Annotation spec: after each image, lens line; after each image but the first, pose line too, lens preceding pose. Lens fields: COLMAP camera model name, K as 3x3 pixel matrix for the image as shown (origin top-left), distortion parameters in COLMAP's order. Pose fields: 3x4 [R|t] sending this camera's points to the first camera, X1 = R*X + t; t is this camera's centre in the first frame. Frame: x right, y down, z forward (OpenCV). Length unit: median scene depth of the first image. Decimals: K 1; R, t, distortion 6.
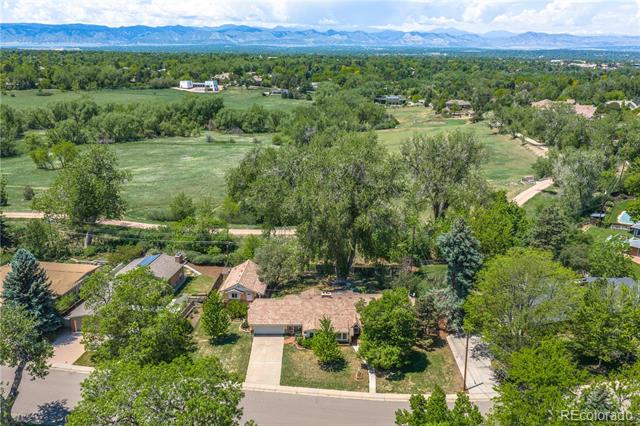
lens RADIAL K [[532.5, 0, 319.2], [0, 532.5, 213.5], [0, 0, 1]] dist [0.014768, 0.012850]
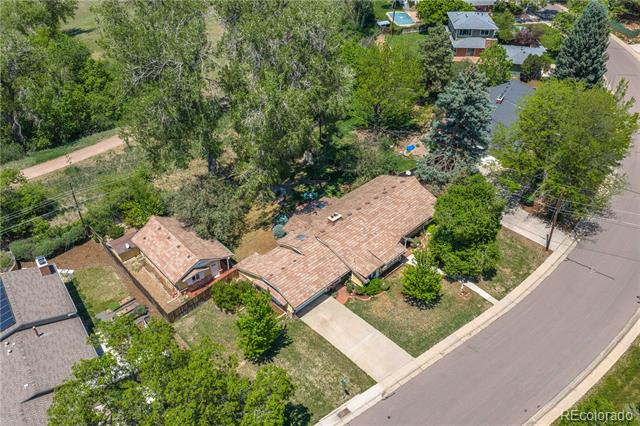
lens RADIAL K [[532.5, 0, 318.1], [0, 532.5, 216.0], [0, 0, 1]] dist [0.014768, 0.012850]
pose [[0.710071, -0.424016, 0.562147, -0.492817], [0.216587, 0.891176, 0.398616, -0.175517], [-0.669991, -0.161292, 0.724635, 0.573695]]
